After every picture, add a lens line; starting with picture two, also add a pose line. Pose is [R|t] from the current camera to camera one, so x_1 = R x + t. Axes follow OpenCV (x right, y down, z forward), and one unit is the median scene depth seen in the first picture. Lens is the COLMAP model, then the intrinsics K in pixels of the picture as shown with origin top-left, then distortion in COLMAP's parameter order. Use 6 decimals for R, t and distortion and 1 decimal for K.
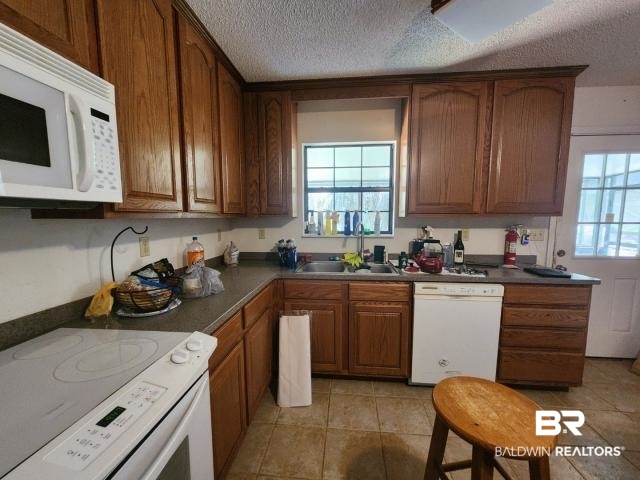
lens RADIAL K [[264.0, 0, 325.1], [0, 264.0, 243.4], [0, 0, 1]] dist [-0.000070, -0.000362]
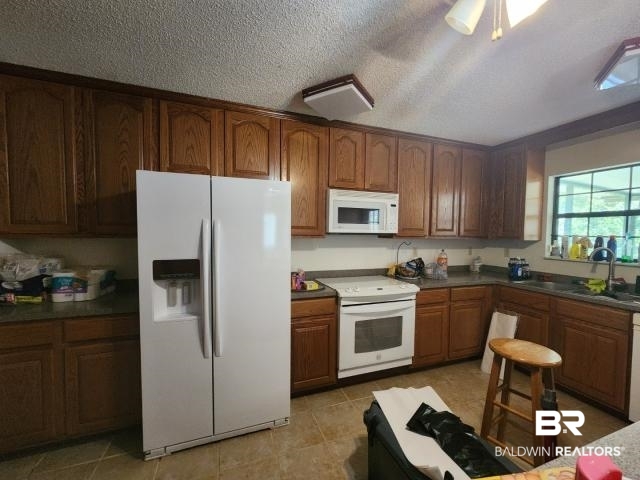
lens RADIAL K [[264.0, 0, 322.1], [0, 264.0, 242.7], [0, 0, 1]] dist [-0.000070, -0.000362]
pose [[0.432640, 0.044334, -0.900476, 0.583773], [-0.109850, 0.993941, -0.003843, 0.019856], [0.894849, 0.100580, 0.434889, -0.386747]]
